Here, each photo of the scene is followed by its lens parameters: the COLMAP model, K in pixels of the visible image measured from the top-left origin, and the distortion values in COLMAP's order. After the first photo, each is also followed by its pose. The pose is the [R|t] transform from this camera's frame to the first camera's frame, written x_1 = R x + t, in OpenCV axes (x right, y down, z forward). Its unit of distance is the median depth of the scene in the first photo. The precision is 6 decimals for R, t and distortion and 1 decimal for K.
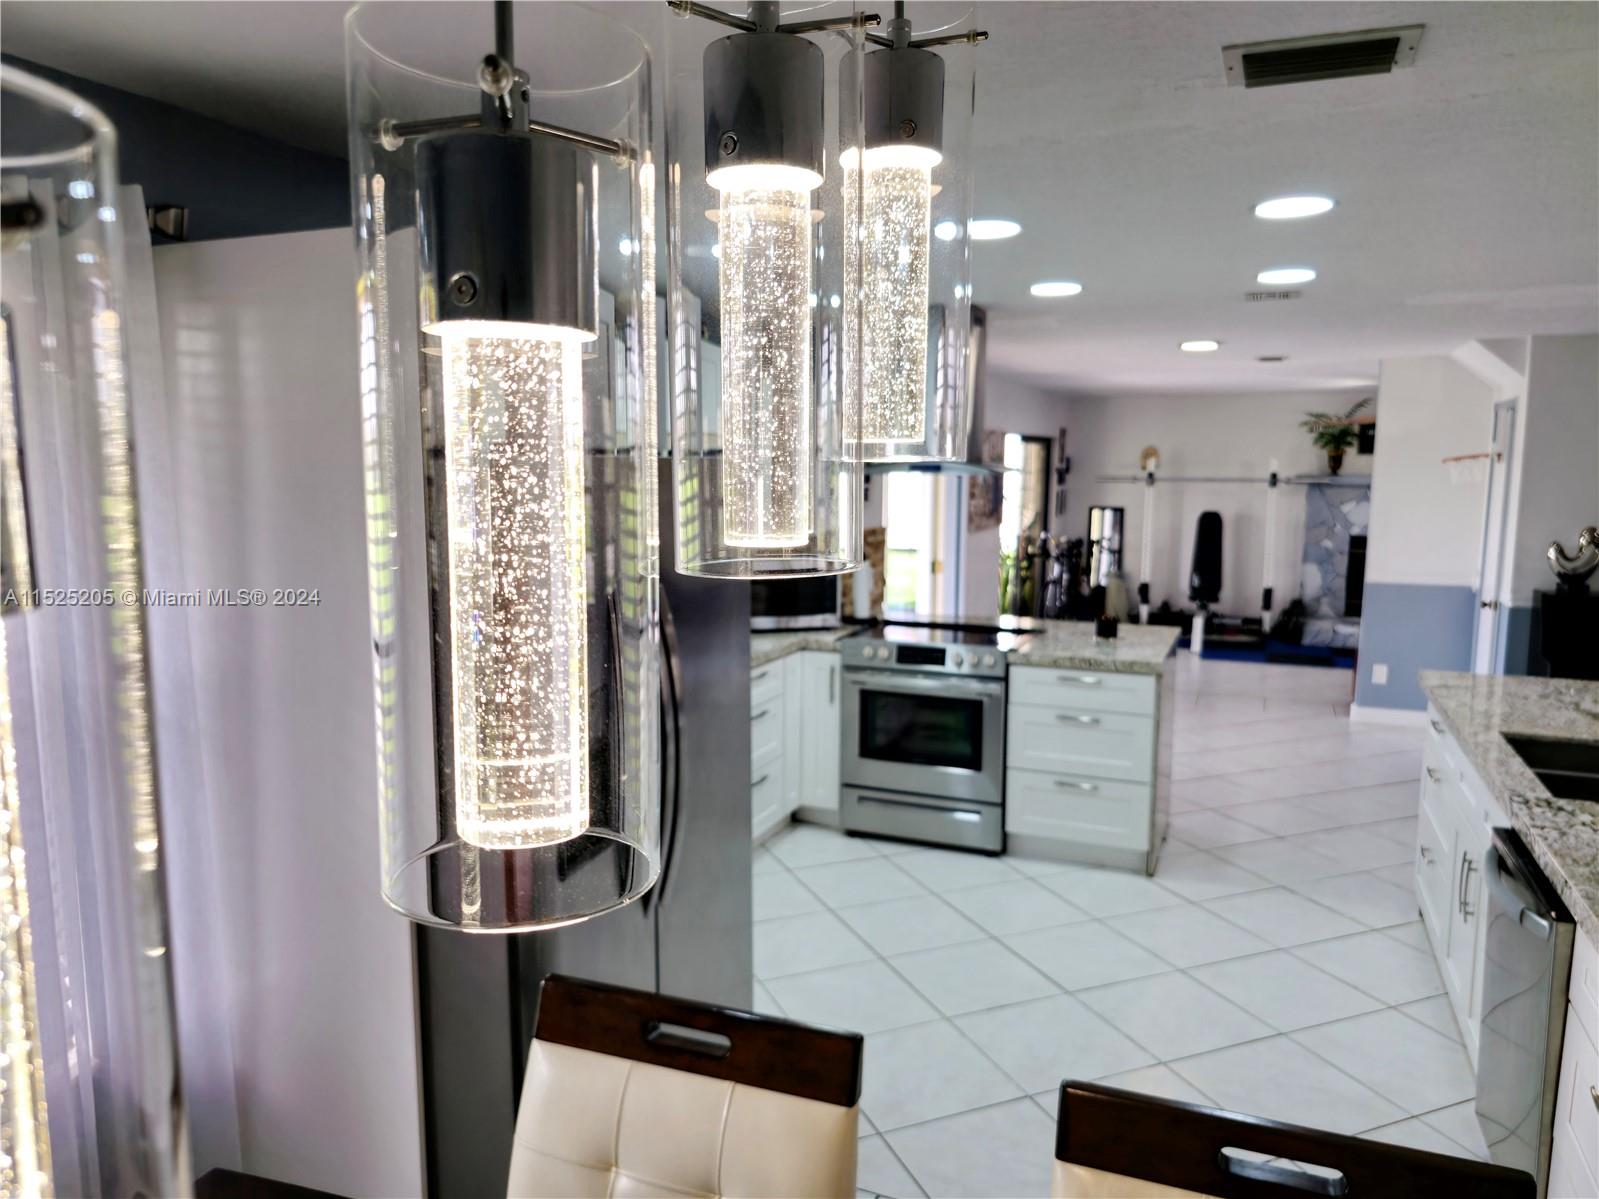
lens RADIAL K [[1089.0, 0, 799.5], [0, 1089.0, 599.5], [0, 0, 1]] dist [0.002966, -0.000395]
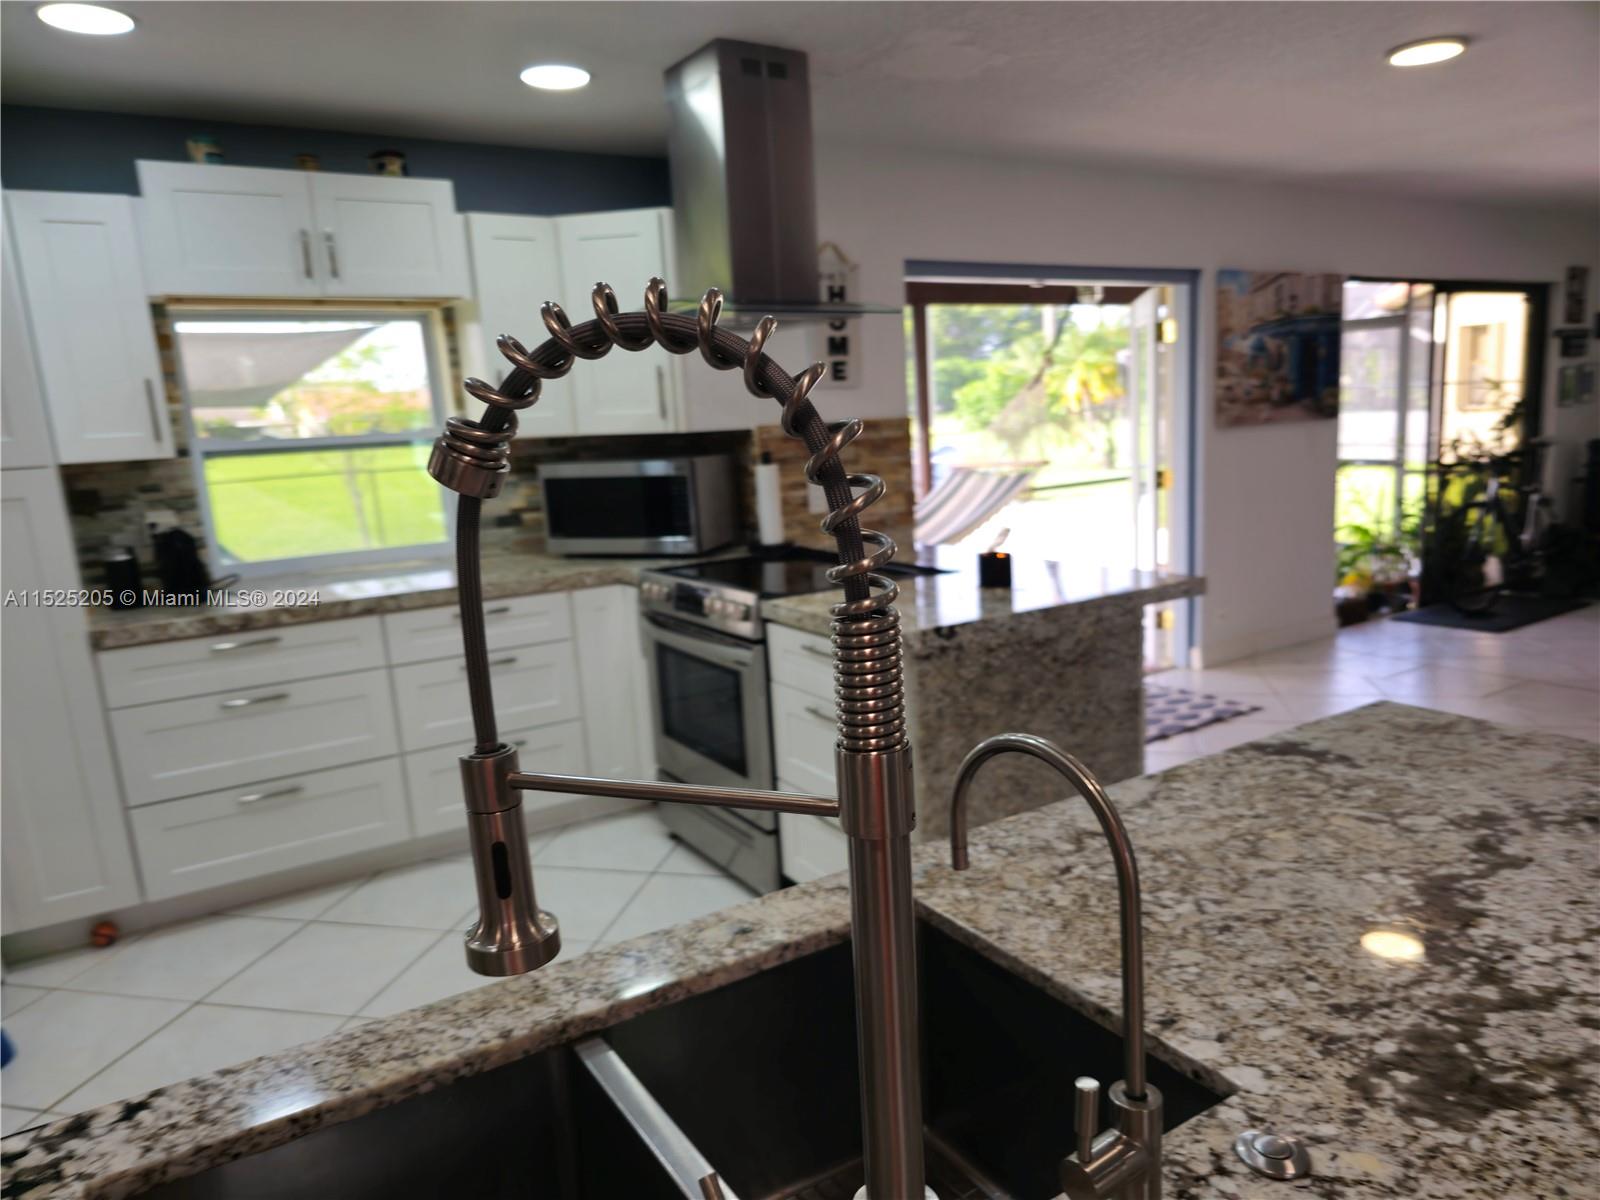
lens RADIAL K [[1089.7, 0, 800.0], [0, 1089.7, 600.0], [0, 0, 1]] dist [0.002966, -0.000395]
pose [[0.828256, 0.061155, -0.557003, 0.428945], [-0.022645, 0.996868, 0.075777, 0.000066], [0.559892, -0.050149, 0.827046, 0.372980]]
